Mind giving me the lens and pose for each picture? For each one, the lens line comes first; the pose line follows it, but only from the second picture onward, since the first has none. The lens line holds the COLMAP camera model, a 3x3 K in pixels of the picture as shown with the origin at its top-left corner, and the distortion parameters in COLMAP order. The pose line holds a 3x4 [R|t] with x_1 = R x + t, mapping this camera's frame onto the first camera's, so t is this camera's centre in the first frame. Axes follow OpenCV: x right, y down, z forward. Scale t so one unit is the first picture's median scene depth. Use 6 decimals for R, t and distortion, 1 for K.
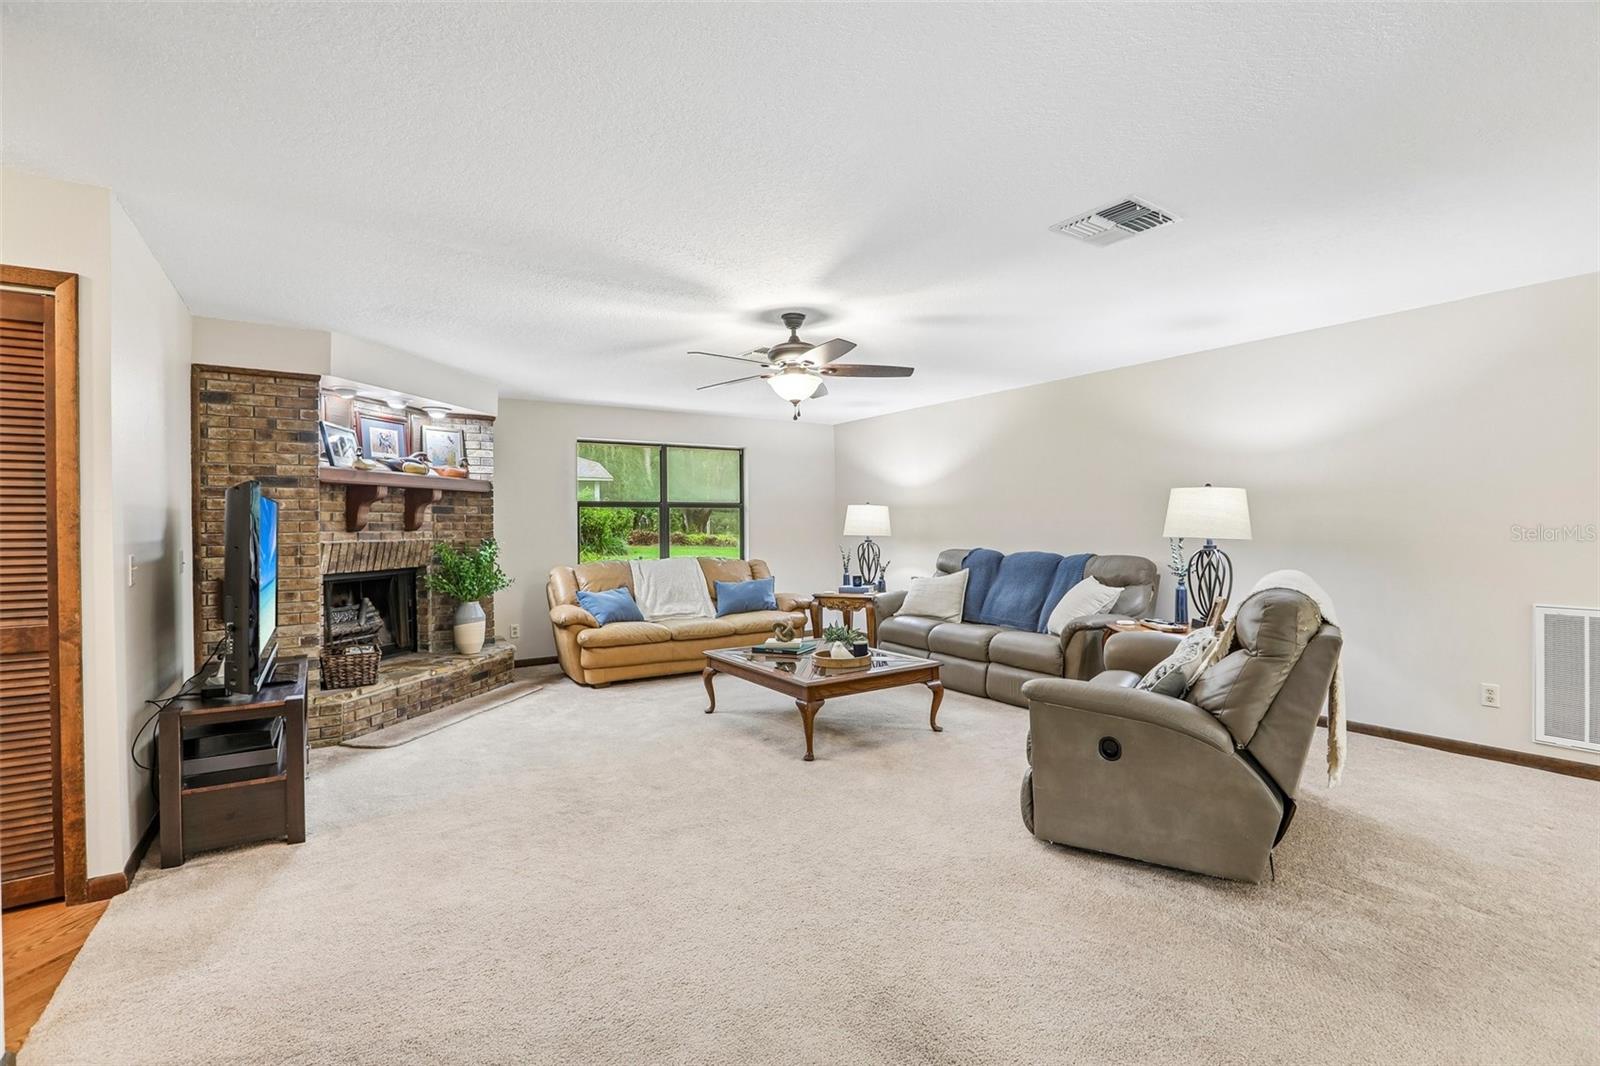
lens RADIAL K [[729.7, 0, 794.2], [0, 729.7, 529.0], [0, 0, 1]] dist [-0.046172, 0.014291]
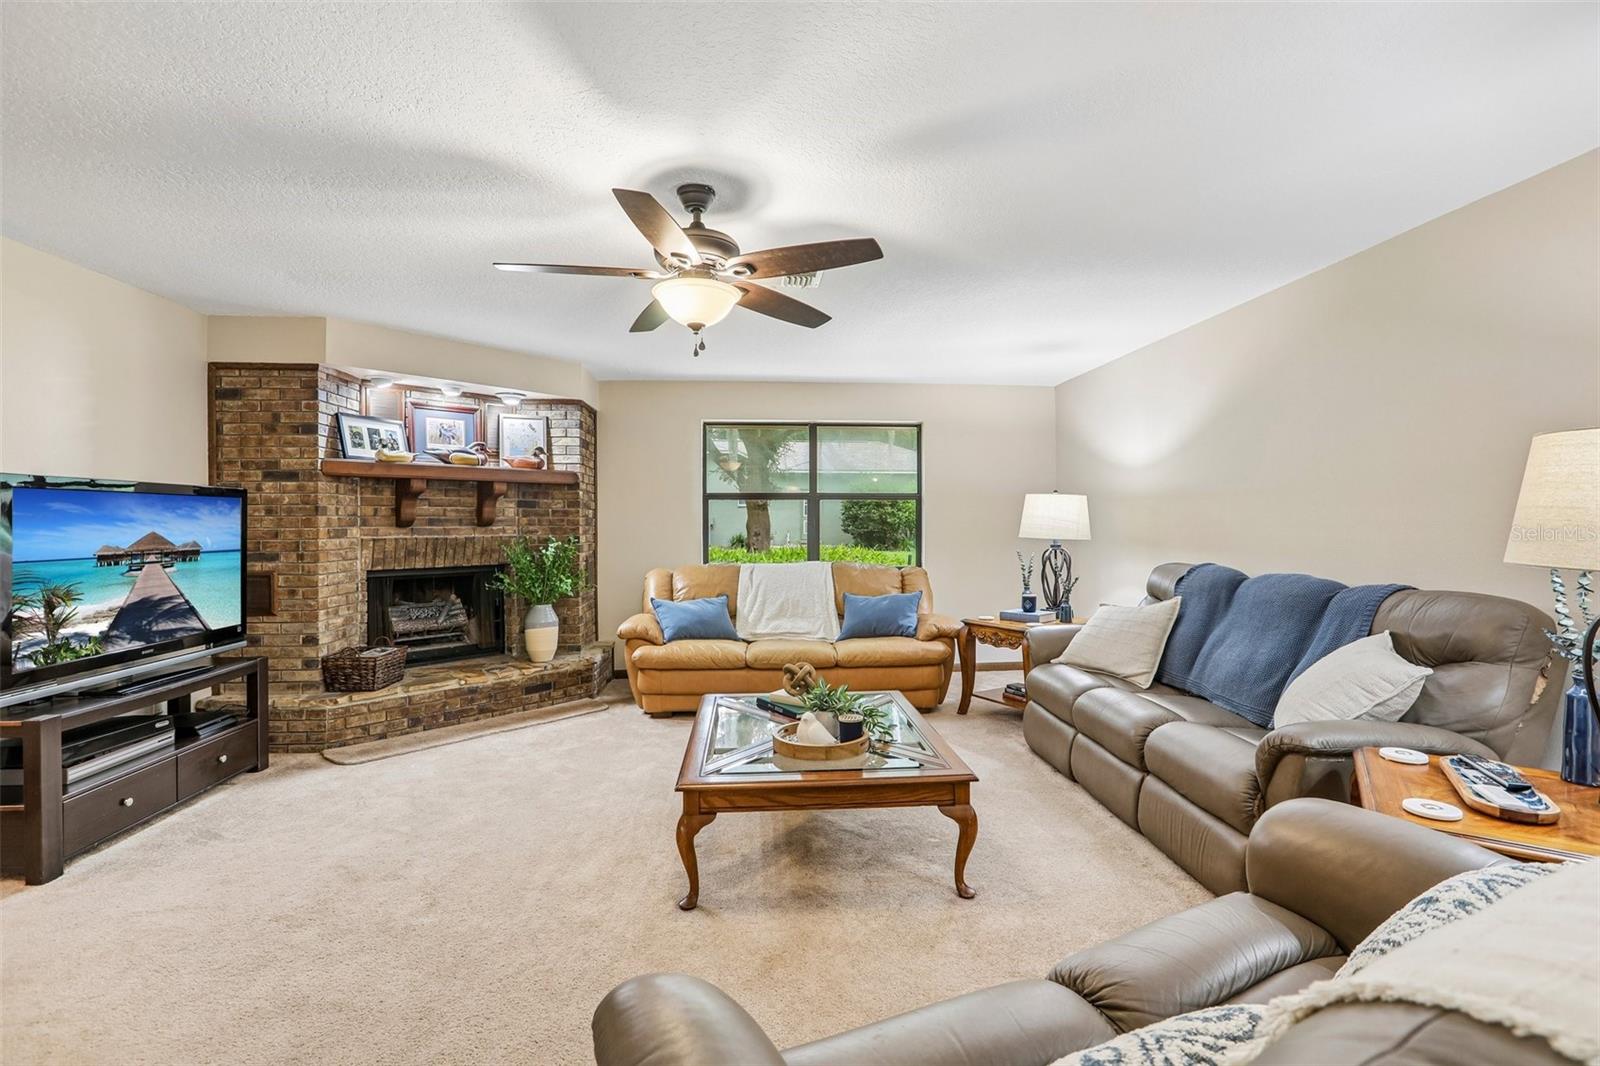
lens RADIAL K [[729.7, 0, 788.5], [0, 729.7, 528.4], [0, 0, 1]] dist [-0.046172, 0.014291]
pose [[0.874784, 0.010777, -0.484394, 0.279381], [-0.007354, 0.999933, 0.008966, -0.006202], [0.484458, -0.004282, 0.874804, 0.367865]]
